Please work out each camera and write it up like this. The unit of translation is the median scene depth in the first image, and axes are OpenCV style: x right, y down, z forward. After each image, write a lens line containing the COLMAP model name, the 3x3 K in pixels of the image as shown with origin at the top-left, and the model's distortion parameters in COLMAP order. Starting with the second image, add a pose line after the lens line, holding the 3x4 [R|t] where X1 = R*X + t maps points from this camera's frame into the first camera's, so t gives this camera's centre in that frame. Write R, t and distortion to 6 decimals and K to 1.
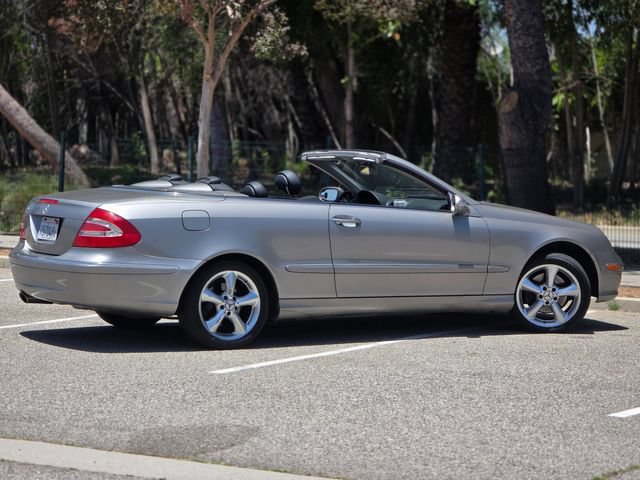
lens RADIAL K [[2144.1, 0, 320.0], [0, 2144.1, 240.0], [0, 0, 1]] dist [0.134939, 1.917506]
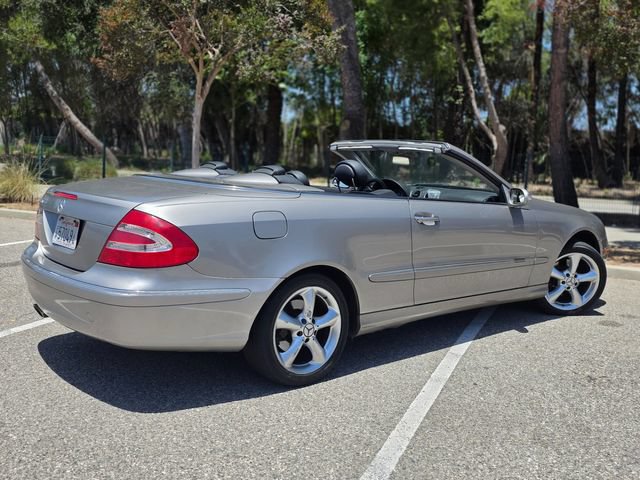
lens RADIAL K [[666.4, 0, 320.0], [0, 666.4, 240.0], [0, 0, 1]] dist [0.109049, -0.182393]
pose [[0.983259, -0.006150, 0.182109, -0.080875], [-0.009728, 0.996233, 0.086170, -0.023531], [-0.181953, -0.086499, 0.979495, 0.745740]]
